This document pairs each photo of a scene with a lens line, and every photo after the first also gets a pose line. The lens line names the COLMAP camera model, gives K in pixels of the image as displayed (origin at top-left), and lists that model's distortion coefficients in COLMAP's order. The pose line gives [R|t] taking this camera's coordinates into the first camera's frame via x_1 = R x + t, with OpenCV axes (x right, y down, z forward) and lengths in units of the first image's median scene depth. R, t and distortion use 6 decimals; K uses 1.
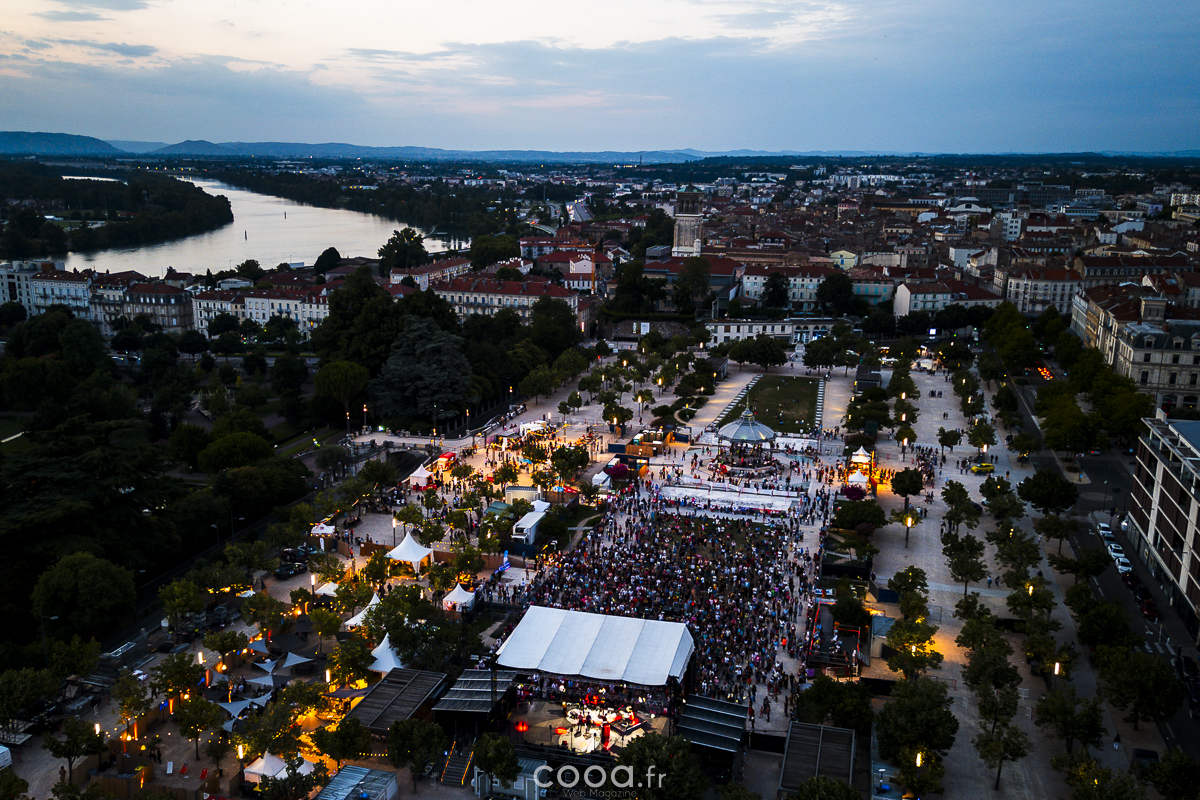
lens RADIAL K [[1083.8, 0, 585.1], [0, 1083.8, 441.7], [0, 0, 1]] dist [0.012437, -0.012532]
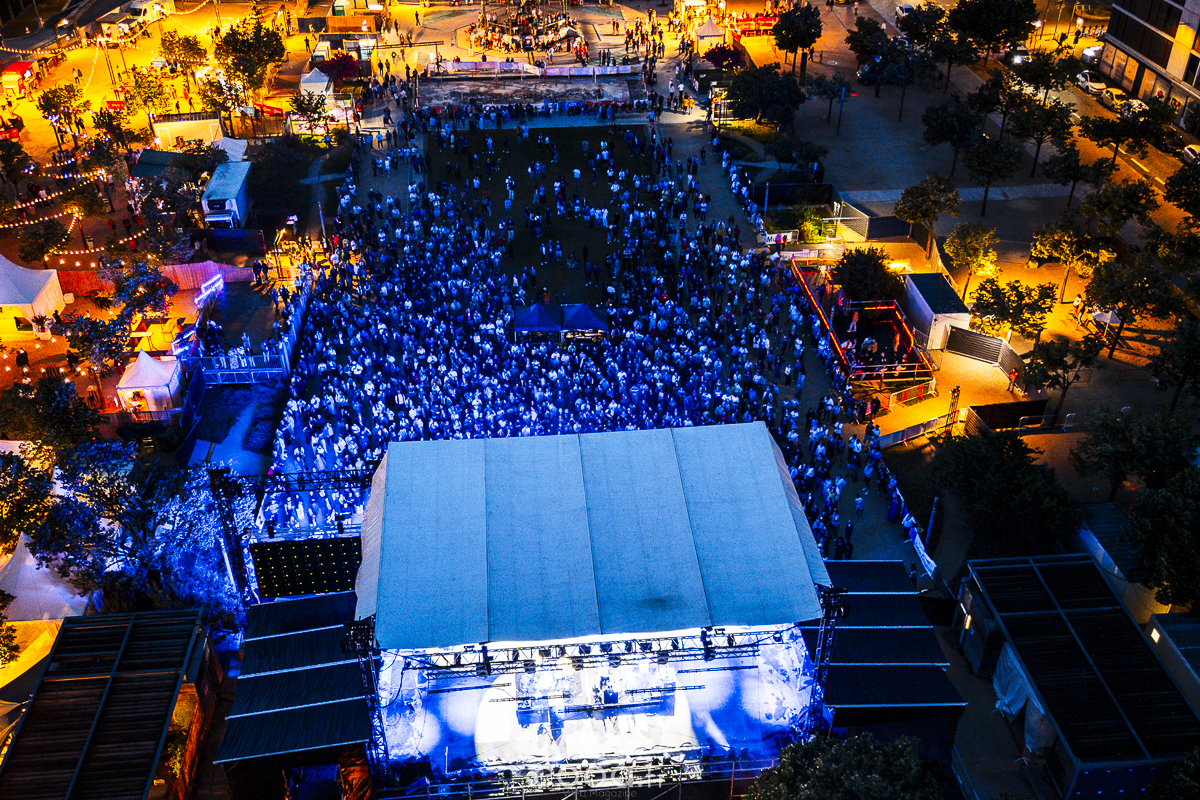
lens RADIAL K [[1117.2, 0, 605.9], [0, 1117.2, 443.2], [0, 0, 1]] dist [0.081681, -0.109384]
pose [[0.935410, -0.216139, 0.279807, -0.058102], [0.099861, 0.920675, 0.377341, -0.000718], [-0.339170, -0.325027, 0.882792, 0.380231]]
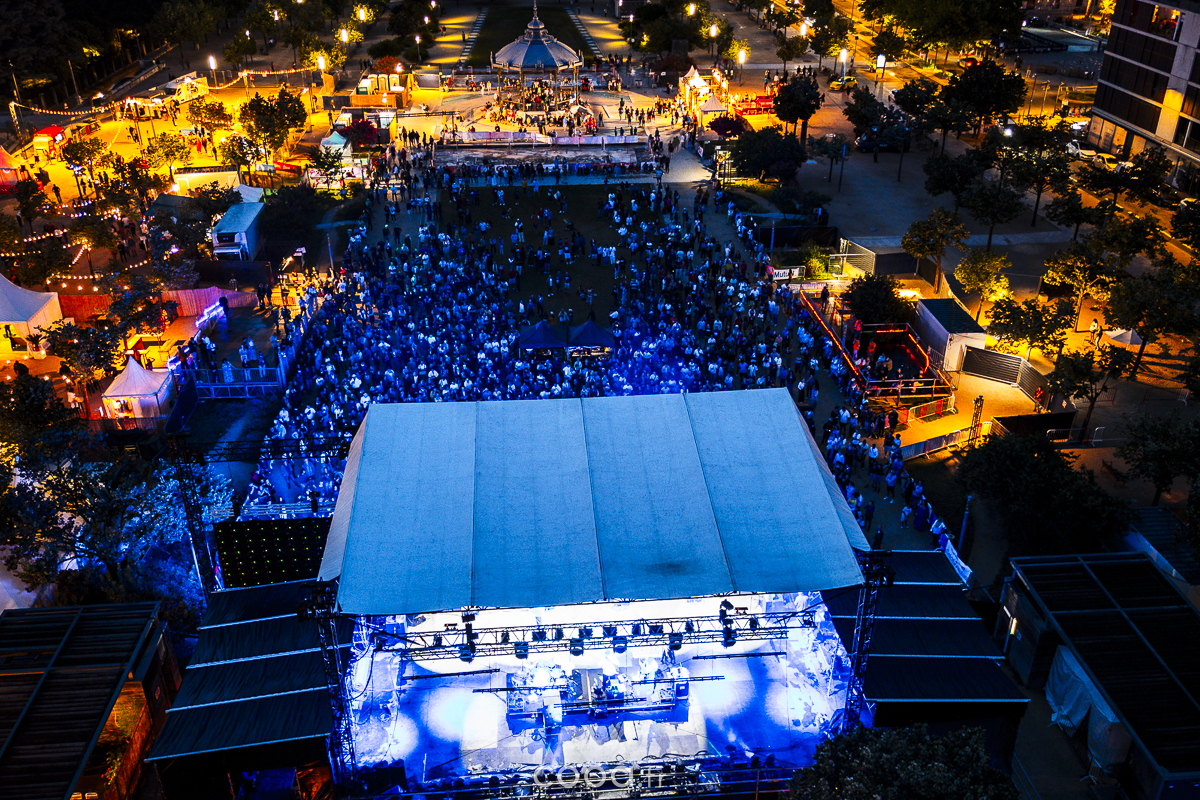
lens RADIAL K [[1047.6, 0, 610.9], [0, 1047.6, 414.8], [0, 0, 1]] dist [0.071126, -0.074201]
pose [[0.937136, -0.176333, 0.301137, -0.051572], [0.095350, 0.959493, 0.265108, 0.042375], [-0.335686, -0.219729, 0.915988, 0.409436]]
